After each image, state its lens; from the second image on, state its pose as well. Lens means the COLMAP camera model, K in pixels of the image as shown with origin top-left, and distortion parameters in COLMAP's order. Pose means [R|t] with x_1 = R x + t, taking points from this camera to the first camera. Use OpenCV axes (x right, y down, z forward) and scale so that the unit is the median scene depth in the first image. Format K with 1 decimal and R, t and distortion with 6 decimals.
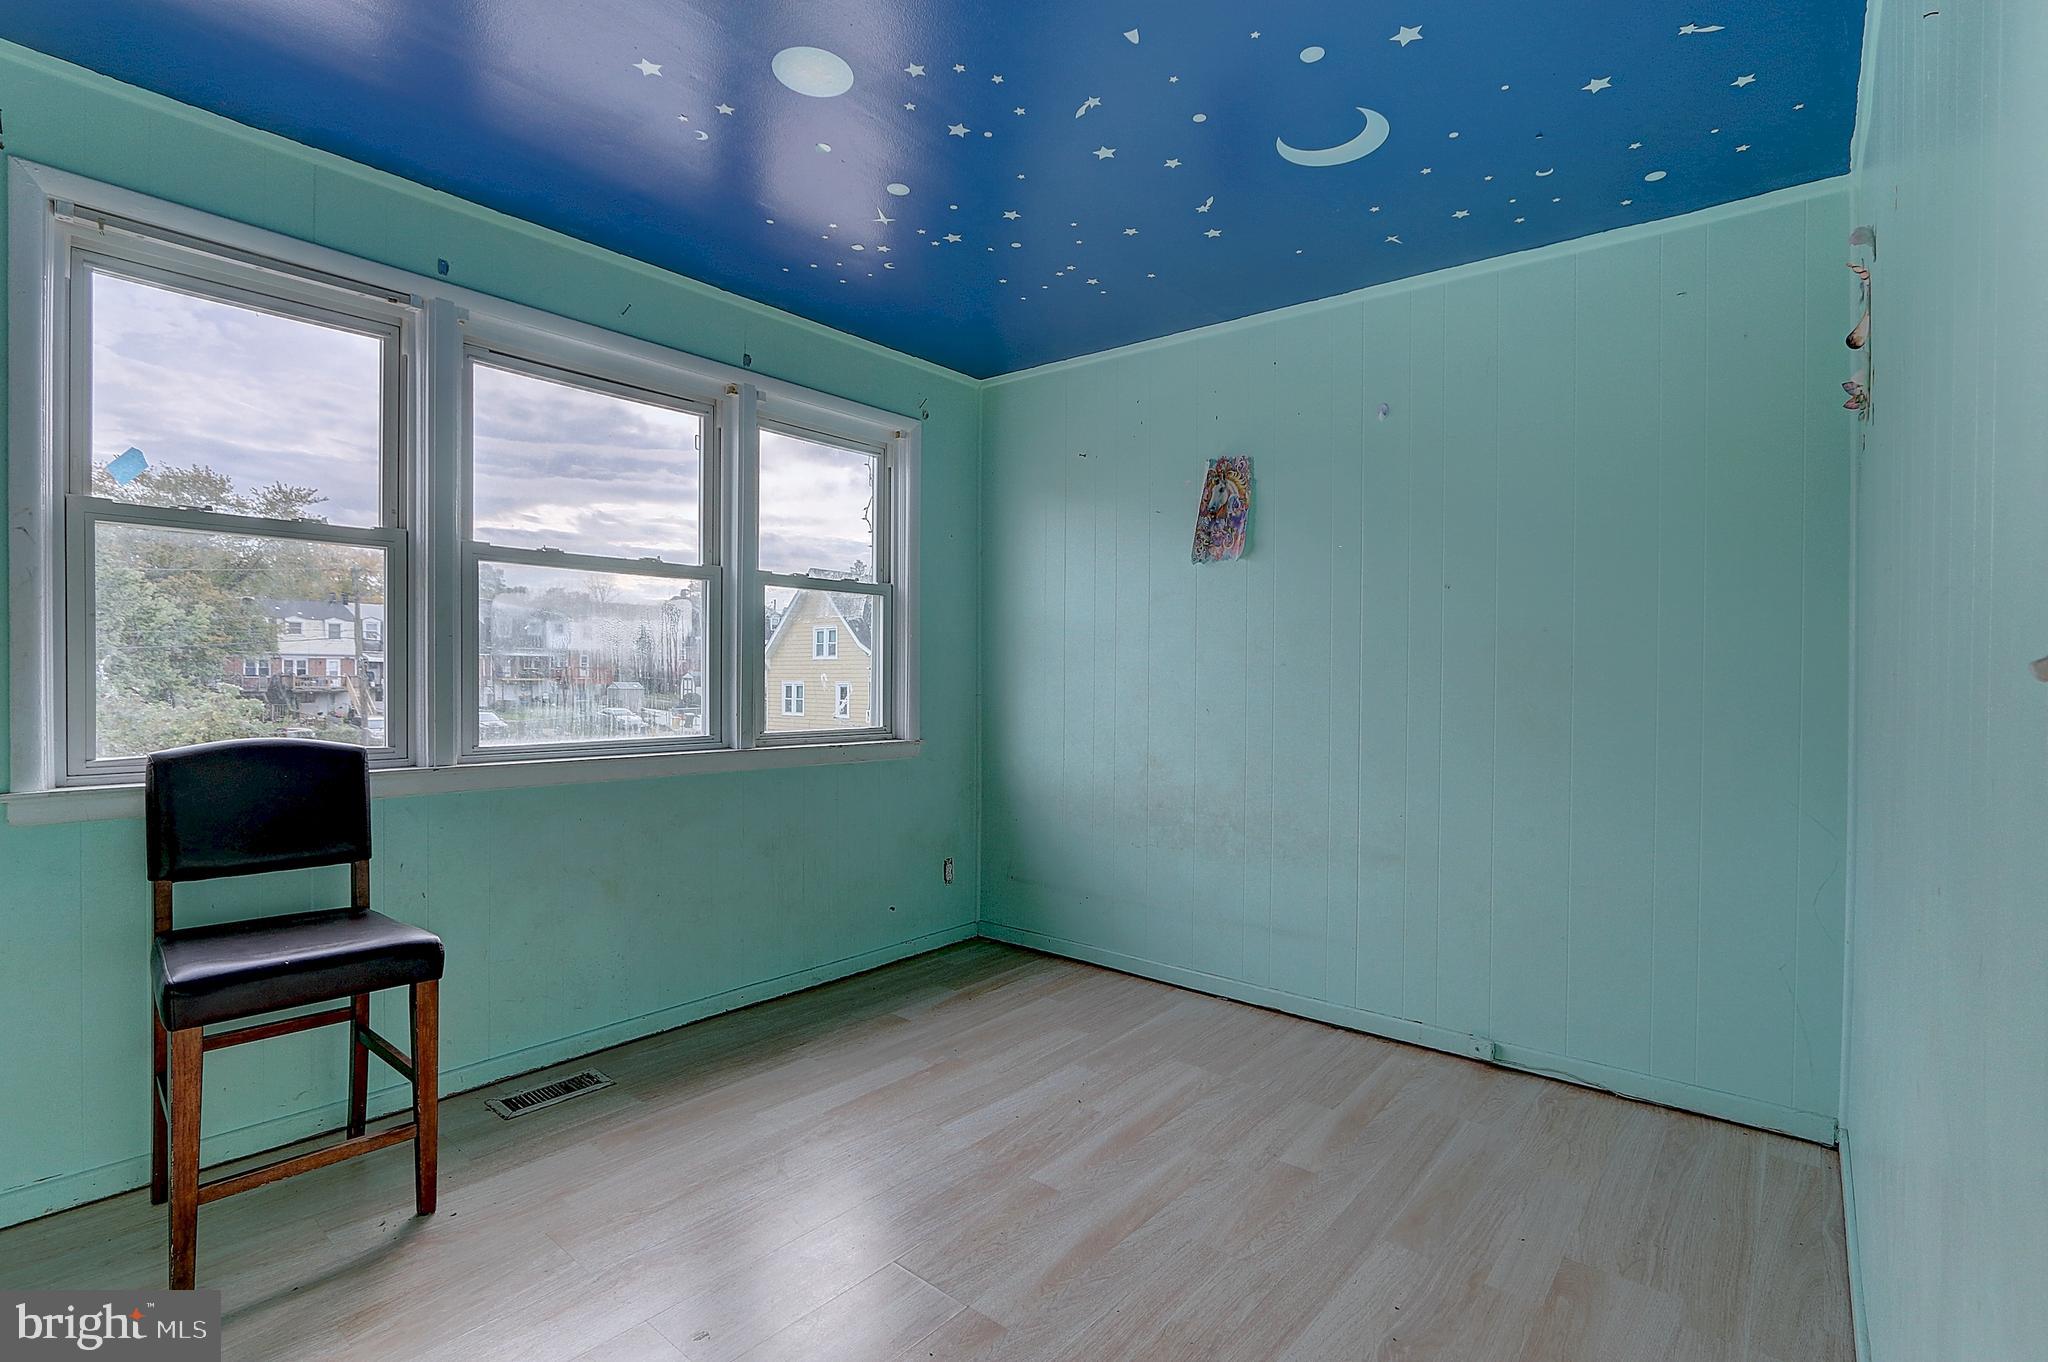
lens RADIAL K [[944.9, 0, 1043.5], [0, 944.9, 689.3], [0, 0, 1]] dist [-0.024630, 0.007425]
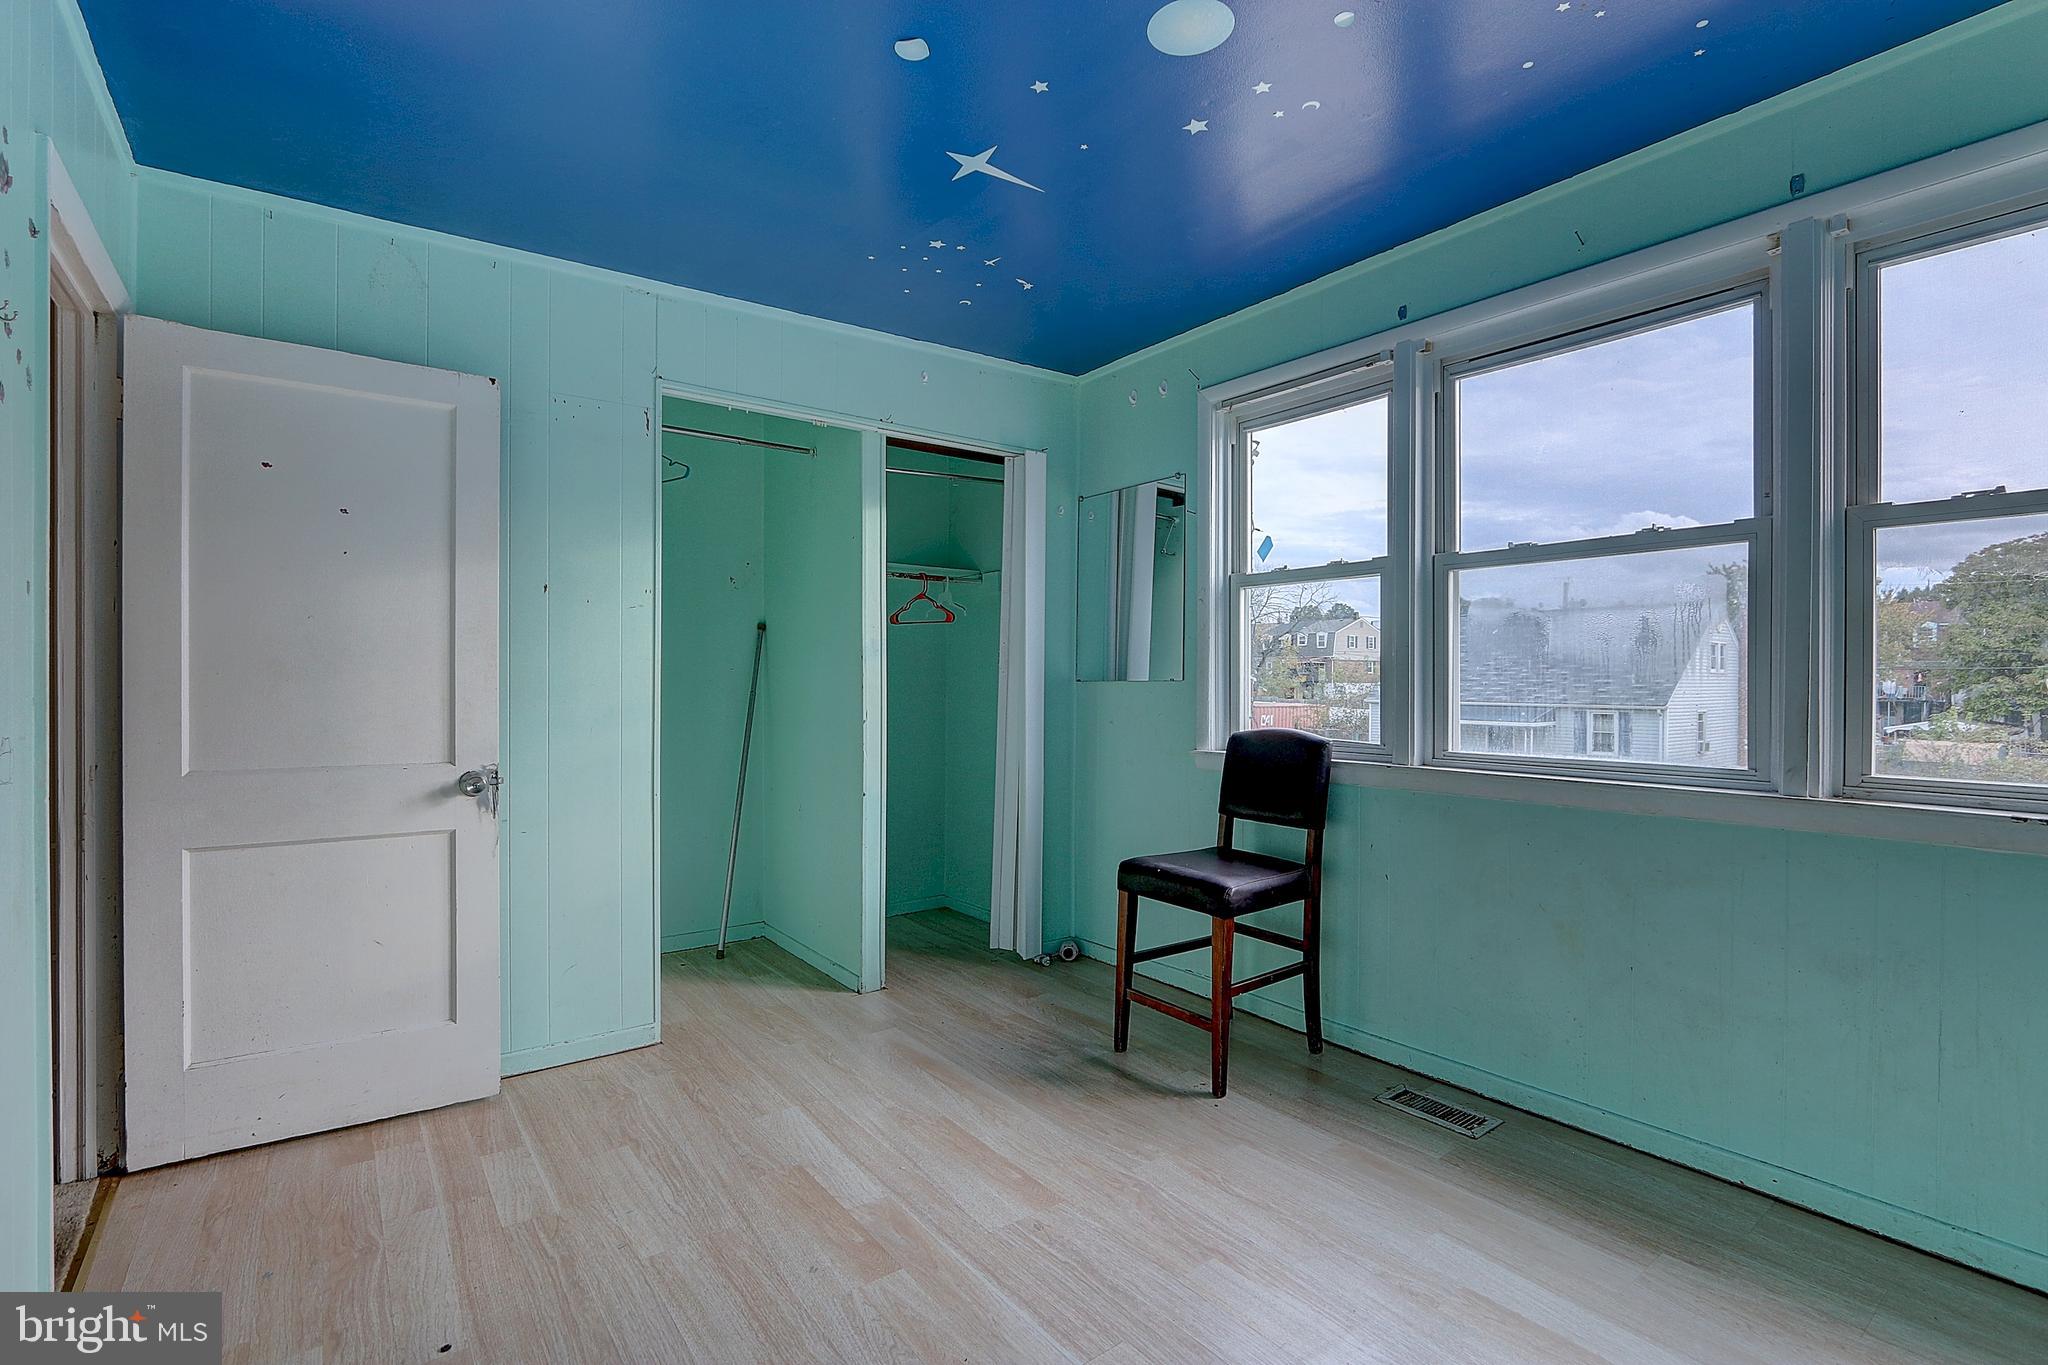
lens RADIAL K [[944.9, 0, 1043.5], [0, 944.9, 690.8], [0, 0, 1]] dist [-0.024630, 0.007425]
pose [[-0.229358, 0.000250, -0.973342, 0.535965], [-0.017310, 0.999841, 0.004336, -0.002006], [0.973188, 0.017843, -0.229317, 0.848440]]
